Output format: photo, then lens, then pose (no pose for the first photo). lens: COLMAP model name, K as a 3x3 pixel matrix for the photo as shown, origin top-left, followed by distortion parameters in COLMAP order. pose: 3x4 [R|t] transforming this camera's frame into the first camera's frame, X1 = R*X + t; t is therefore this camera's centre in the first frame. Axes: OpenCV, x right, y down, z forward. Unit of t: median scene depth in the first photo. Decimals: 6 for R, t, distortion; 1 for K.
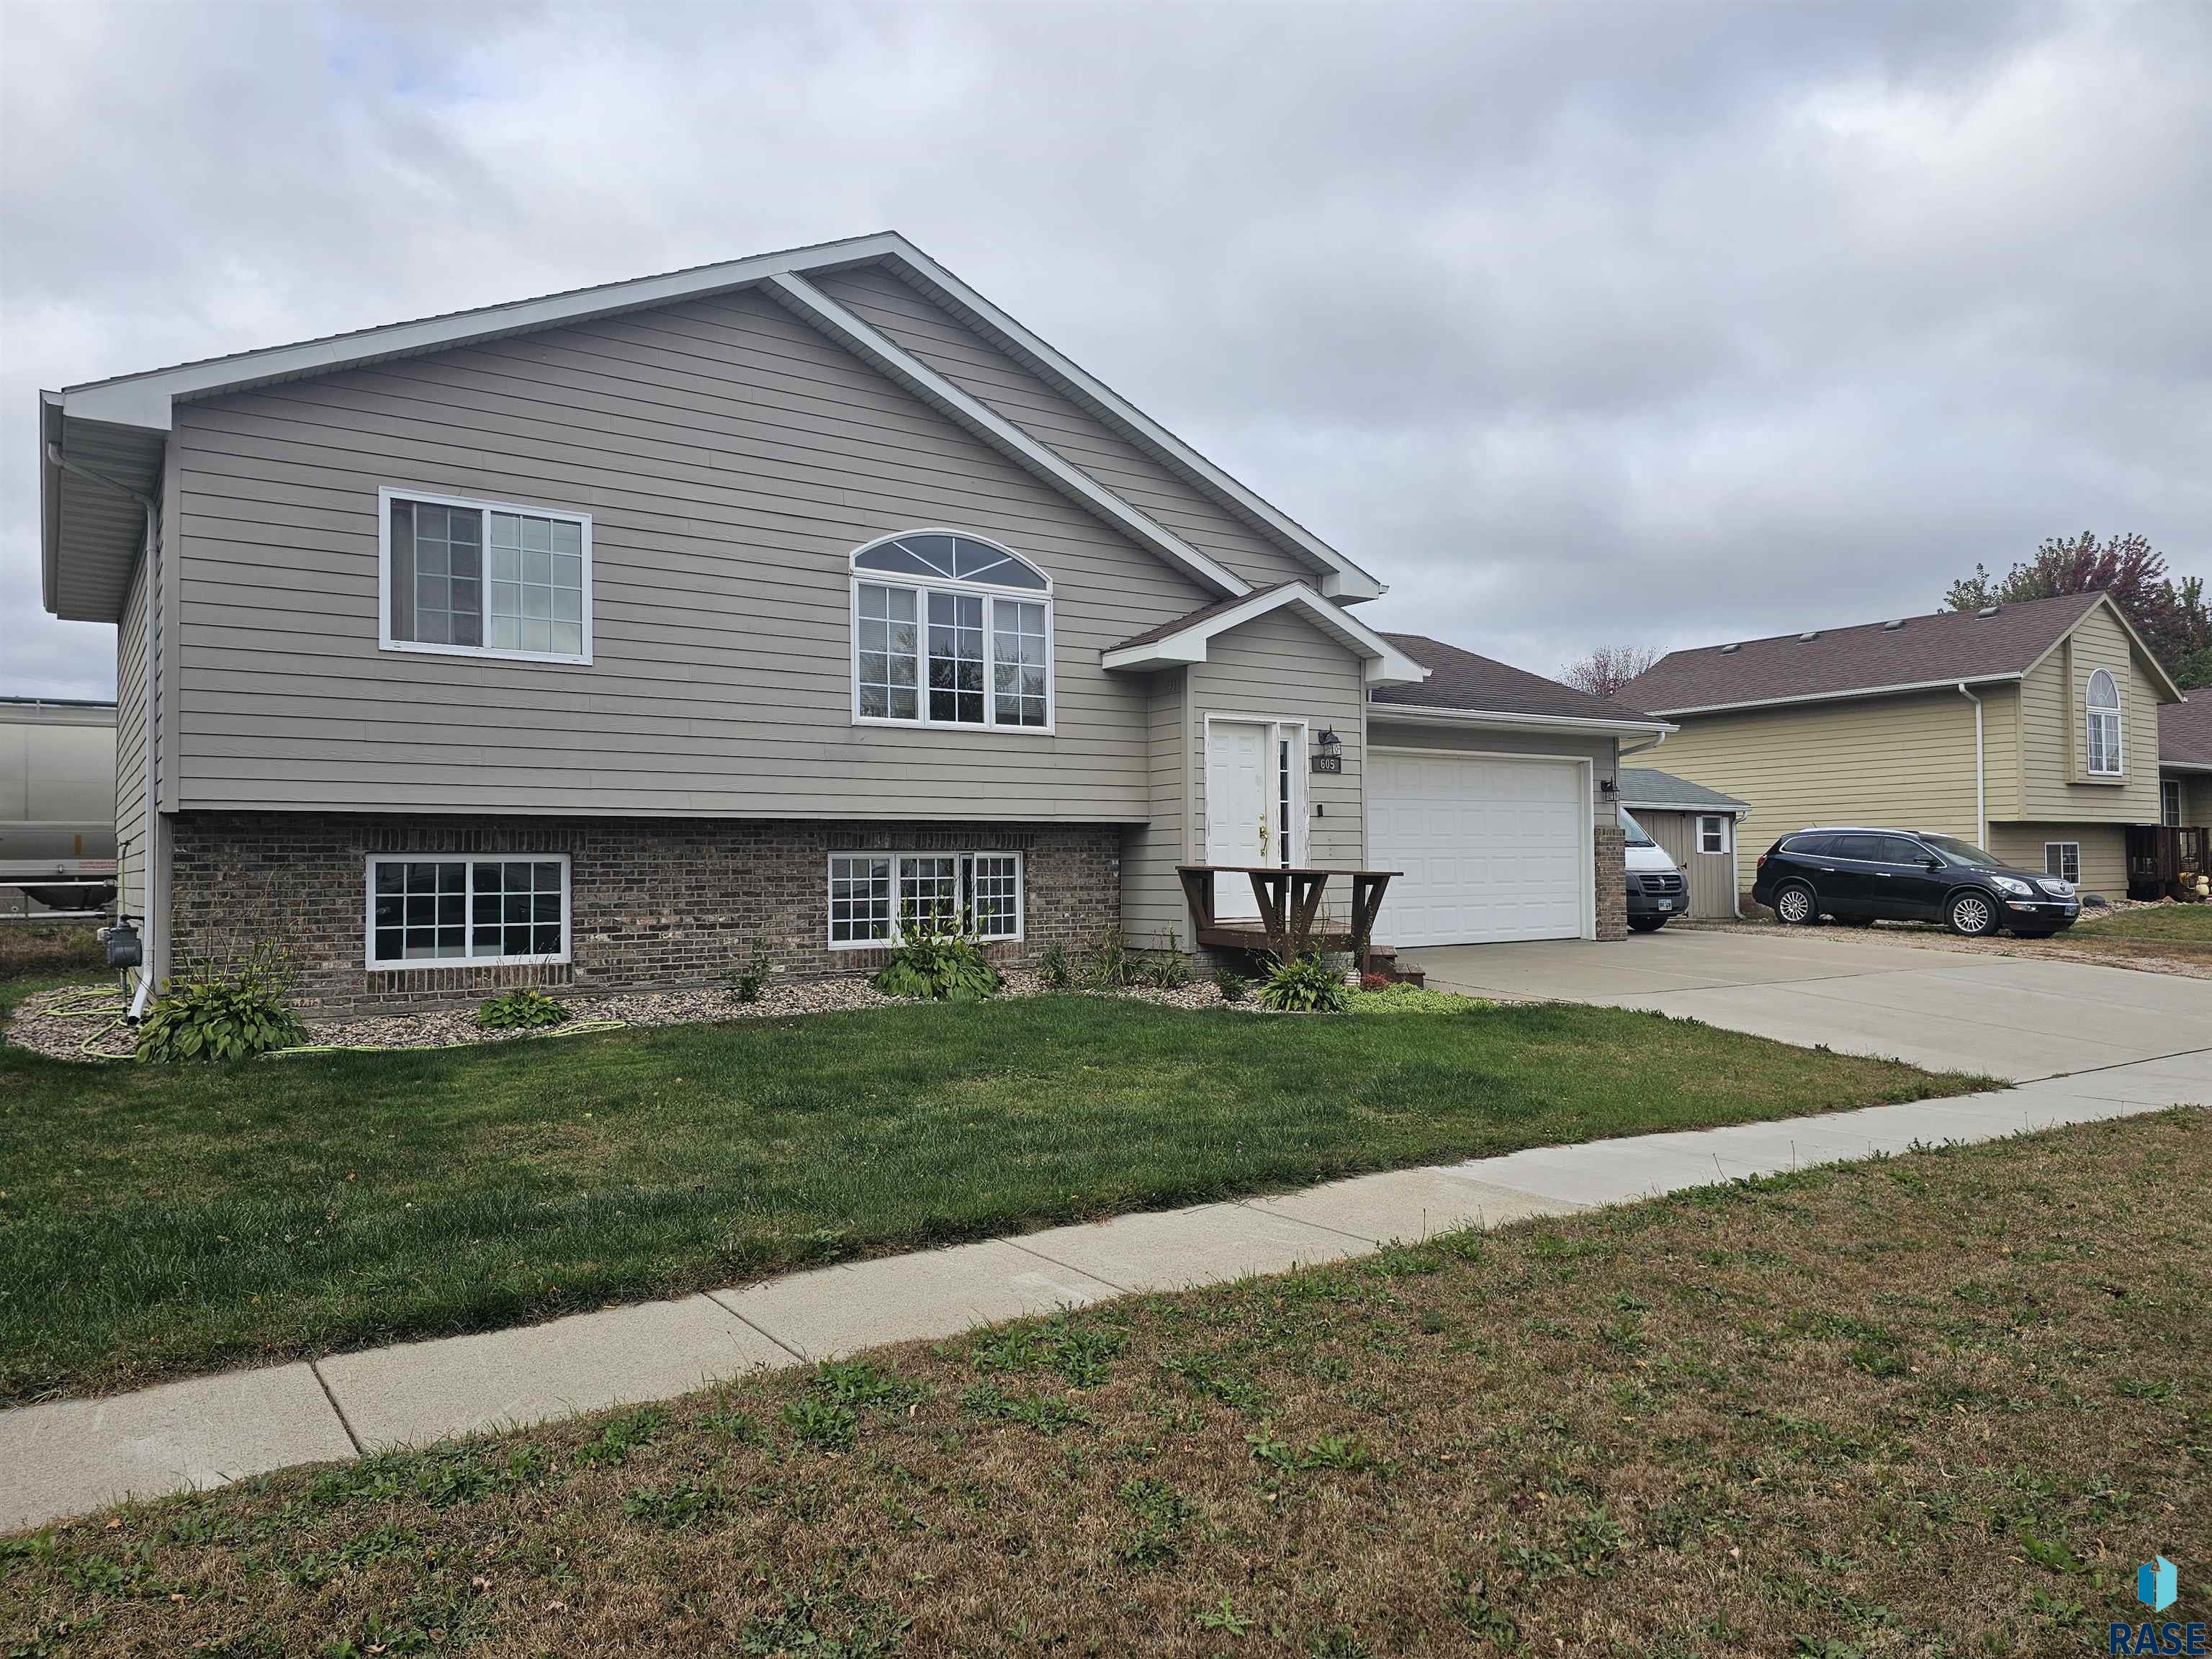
lens RADIAL K [[1472.7, 0, 1121.7], [0, 1472.7, 838.7], [0, 0, 1]] dist [0.060041, -0.051078]
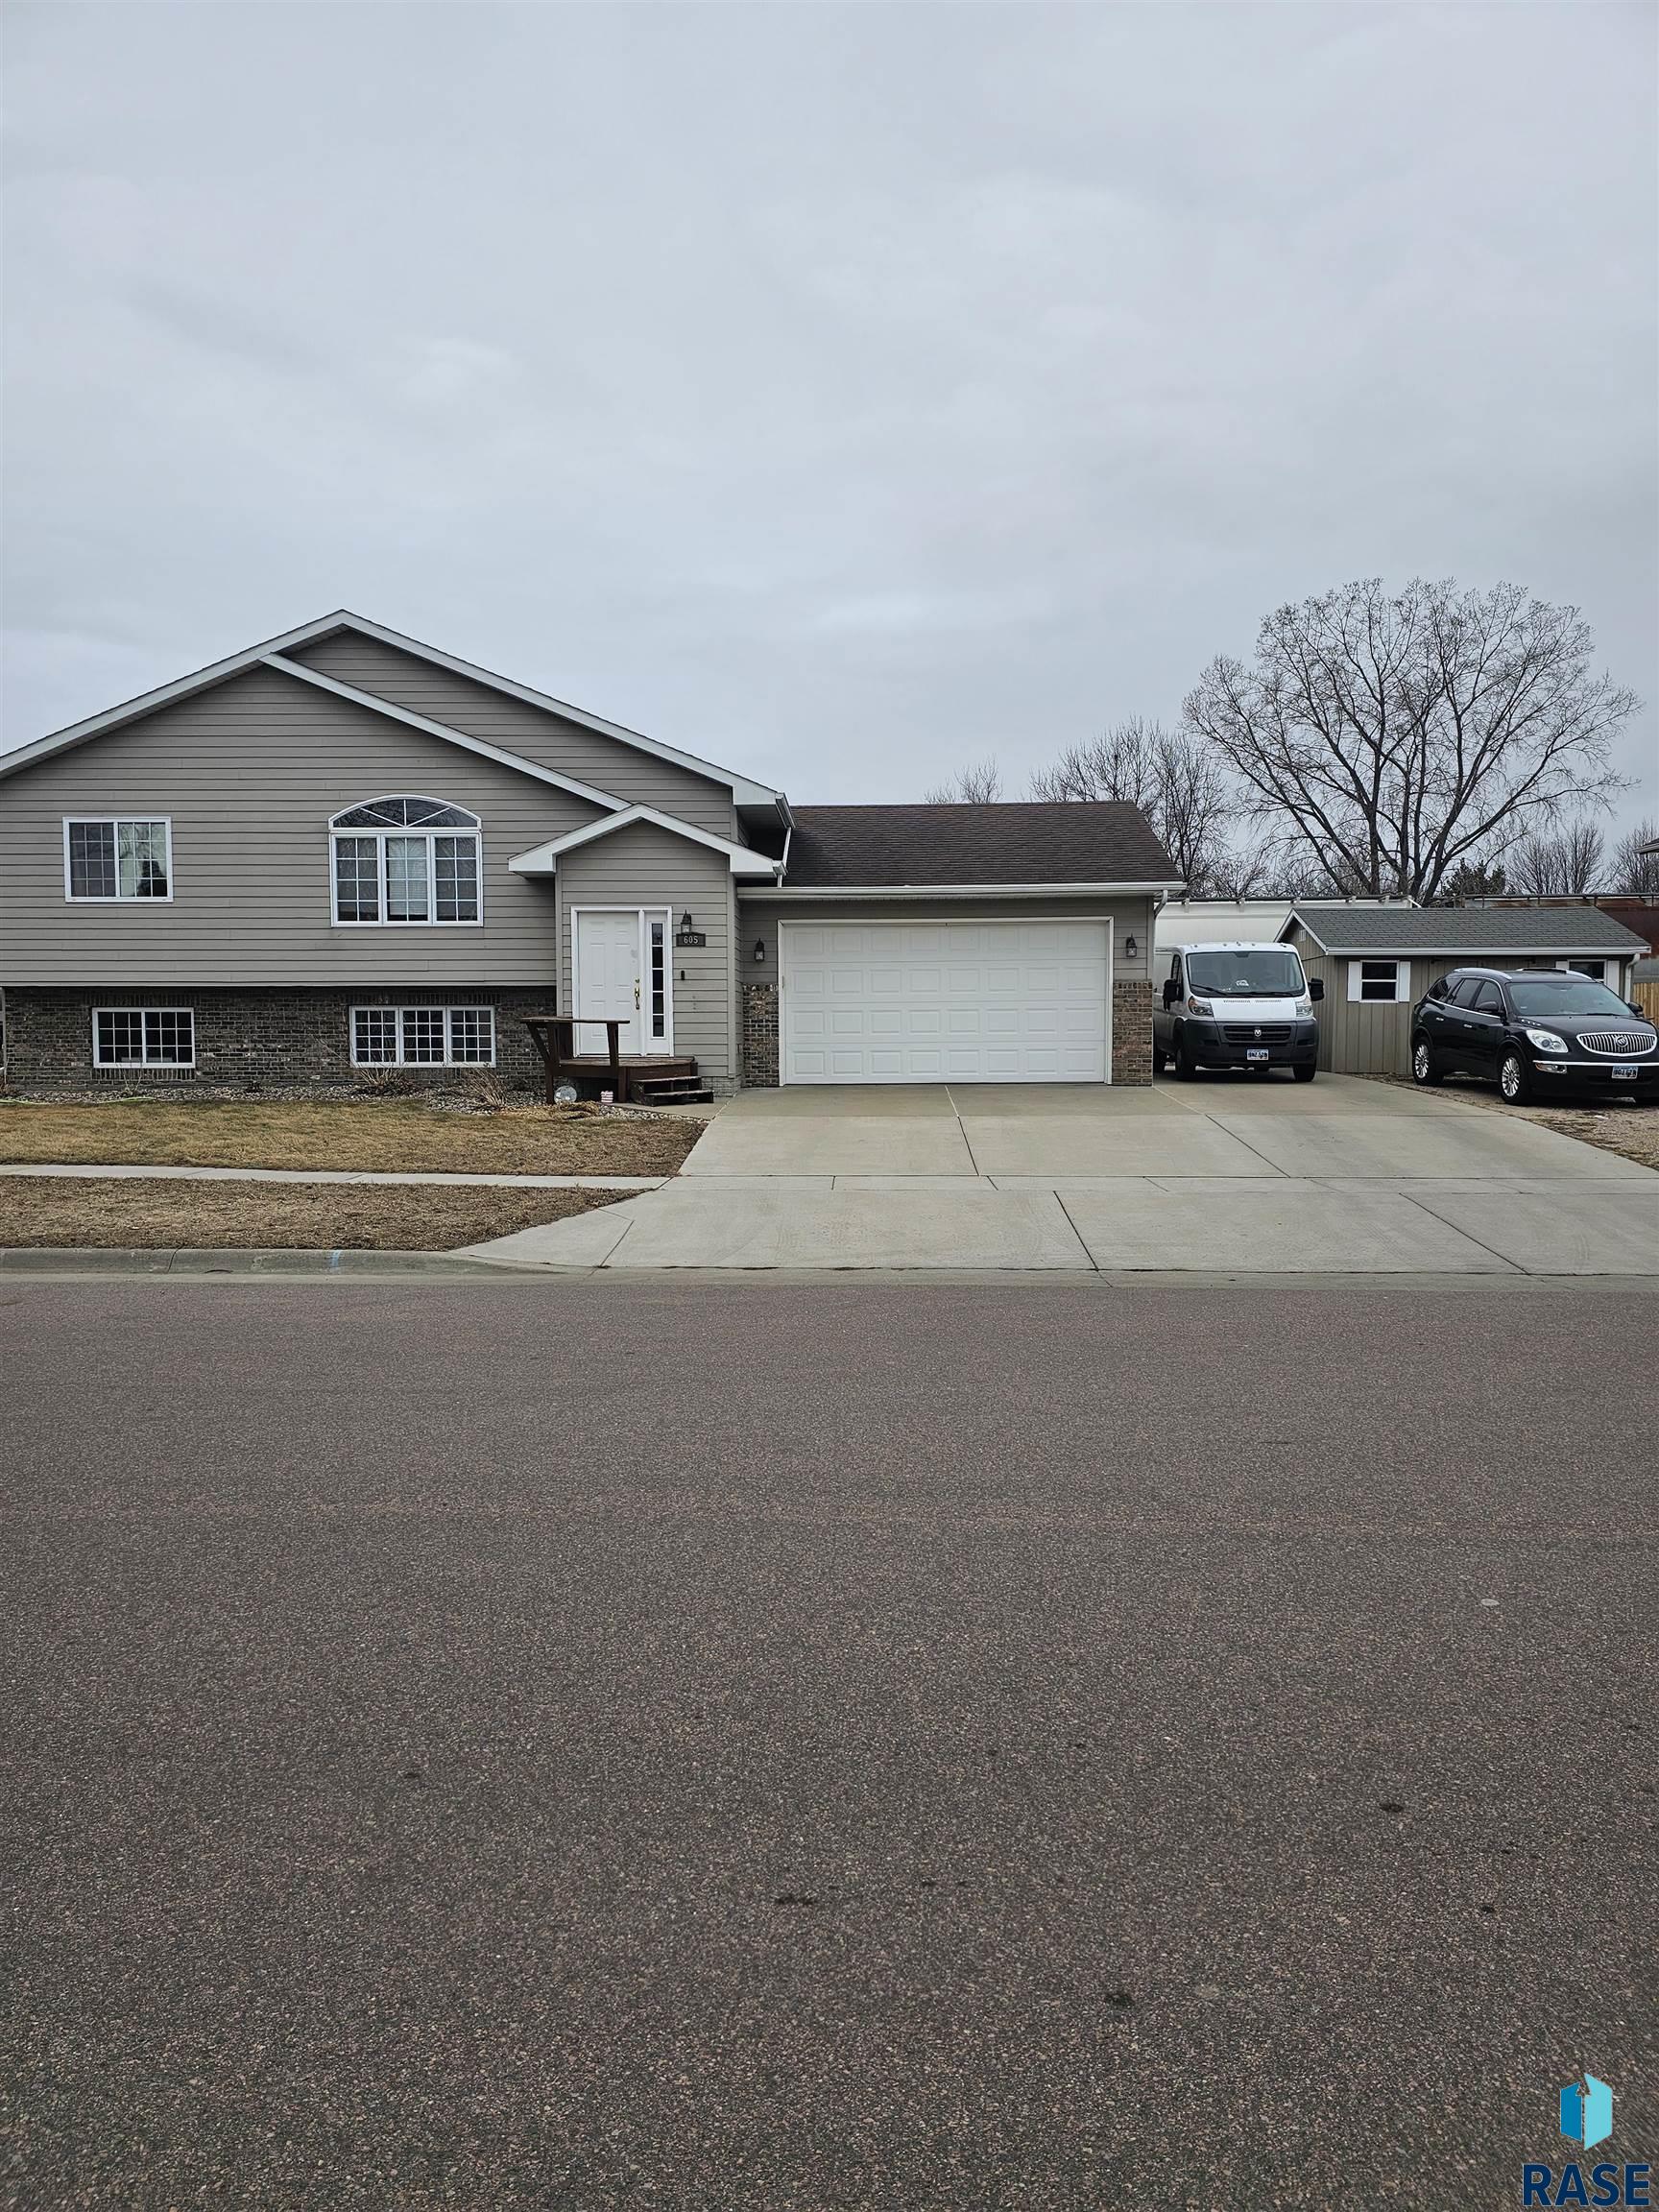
lens RADIAL K [[1472.7, 0, 843.1], [0, 1472.7, 1098.7], [0, 0, 1]] dist [0.060041, -0.051078]
pose [[0.803511, 0.041911, -0.593813, 1.217558], [0.008005, 0.996668, 0.081176, -0.017645], [0.595236, -0.069980, 0.800498, 0.022645]]
